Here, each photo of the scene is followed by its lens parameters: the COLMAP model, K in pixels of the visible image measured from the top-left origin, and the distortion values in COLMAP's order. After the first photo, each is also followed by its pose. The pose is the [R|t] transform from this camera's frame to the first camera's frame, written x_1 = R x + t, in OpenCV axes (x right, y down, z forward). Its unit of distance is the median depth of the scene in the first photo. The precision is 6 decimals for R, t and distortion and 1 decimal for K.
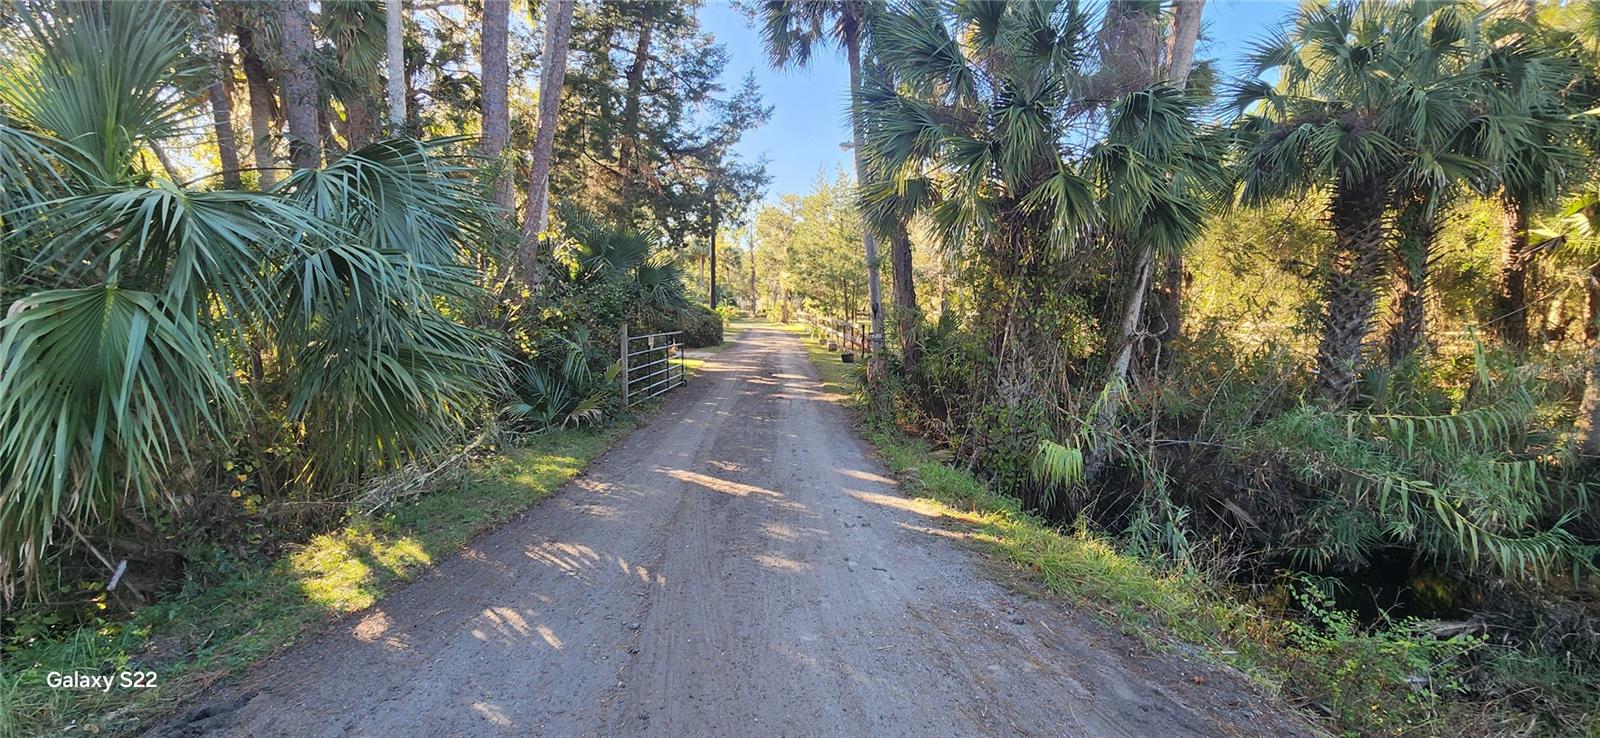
lens RADIAL K [[658.8, 0, 803.5], [0, 658.8, 345.0], [0, 0, 1]] dist [0.000335, -0.000397]
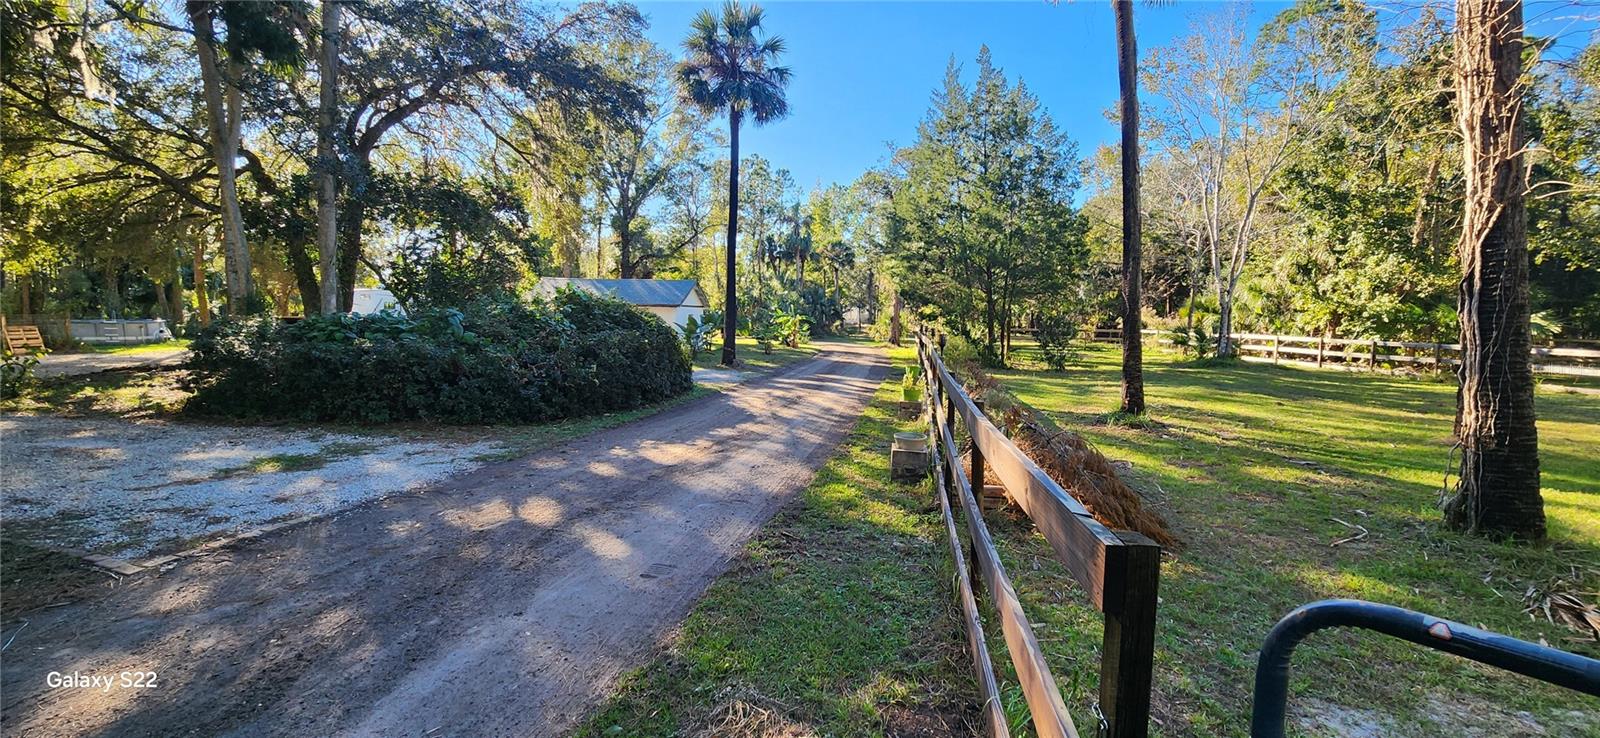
lens RADIAL K [[658.8, 0, 803.5], [0, 658.8, 345.0], [0, 0, 1]] dist [0.000335, -0.000397]
pose [[0.976582, 0.024323, -0.213765, 0.030992], [-0.028477, 0.999460, -0.016376, -0.023022], [0.213252, 0.022080, 0.976748, 0.436886]]
